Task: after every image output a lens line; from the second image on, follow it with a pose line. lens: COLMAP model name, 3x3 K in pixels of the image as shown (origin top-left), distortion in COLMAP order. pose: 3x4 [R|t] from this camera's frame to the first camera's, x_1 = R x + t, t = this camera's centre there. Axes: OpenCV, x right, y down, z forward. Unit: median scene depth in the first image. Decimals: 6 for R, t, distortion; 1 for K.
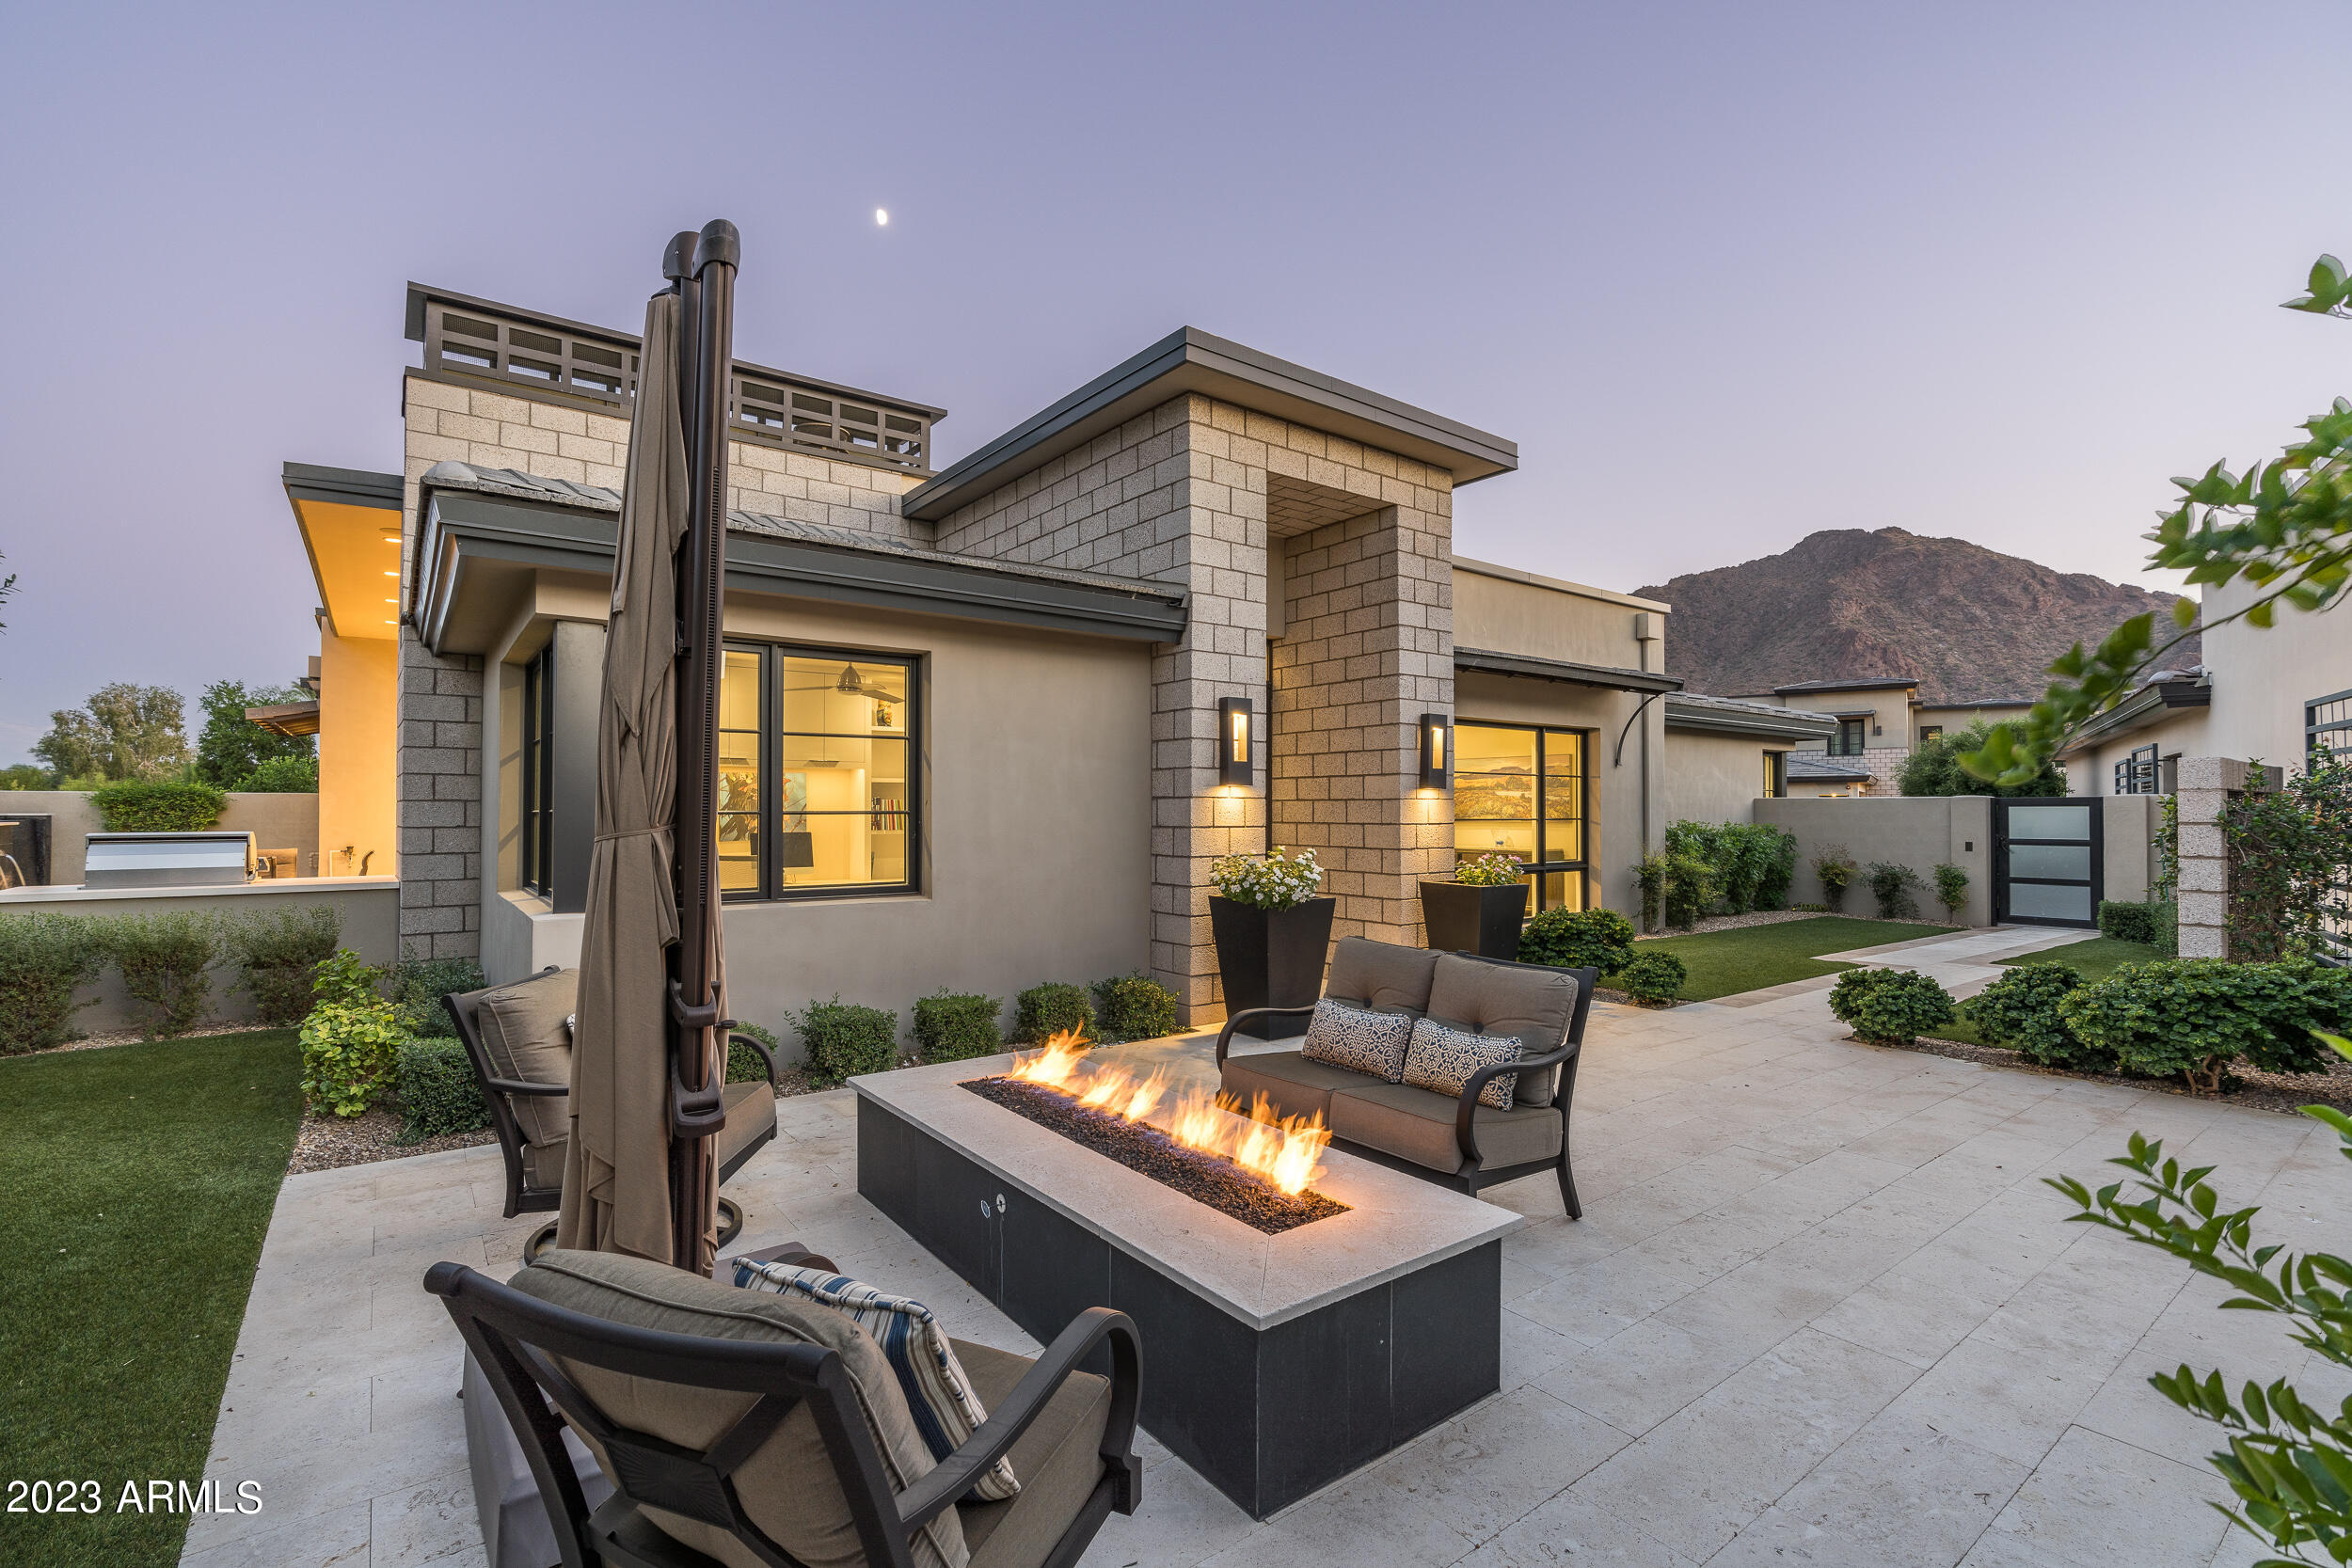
lens RADIAL K [[1059.0, 0, 1161.9], [0, 1059.0, 784.2], [0, 0, 1]] dist [-0.013099, 0.000896]
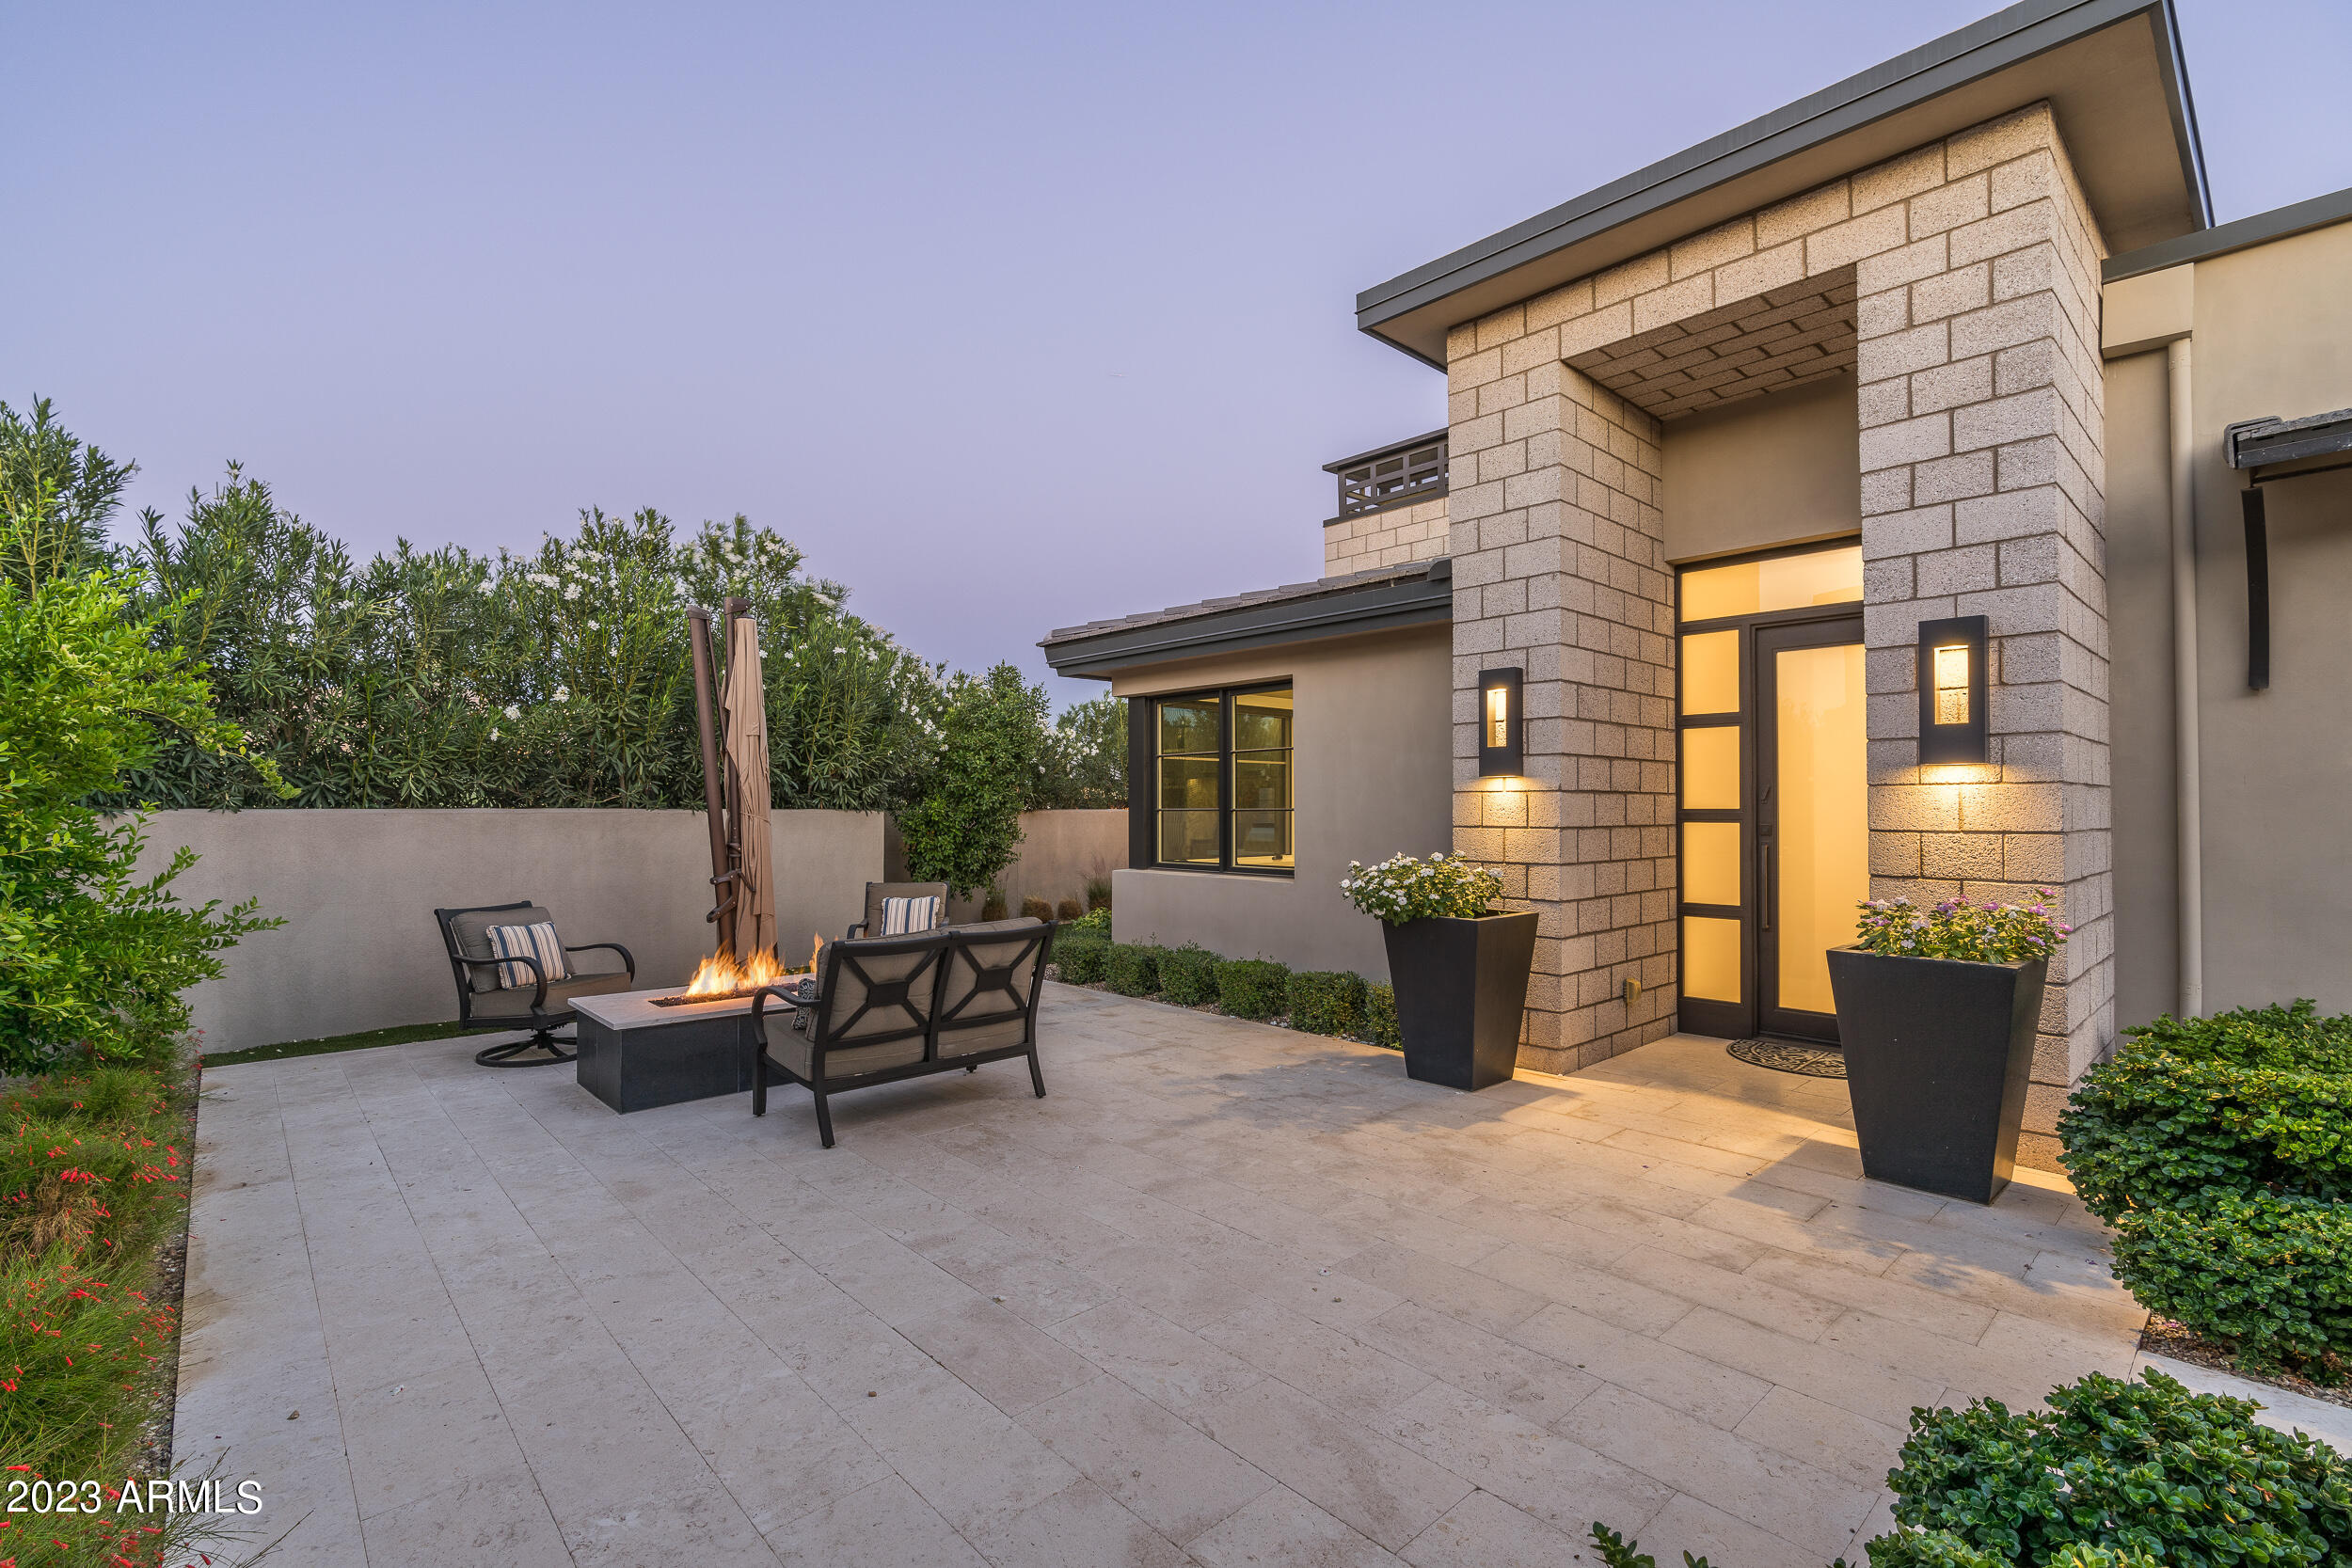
lens RADIAL K [[1059.0, 0, 1180.6], [0, 1059.0, 784.0], [0, 0, 1]] dist [-0.013099, 0.000896]
pose [[0.097816, -0.024351, -0.994907, 0.867997], [0.028661, 0.999355, -0.021642, 0.017806], [0.994792, -0.026398, 0.098451, 0.683500]]
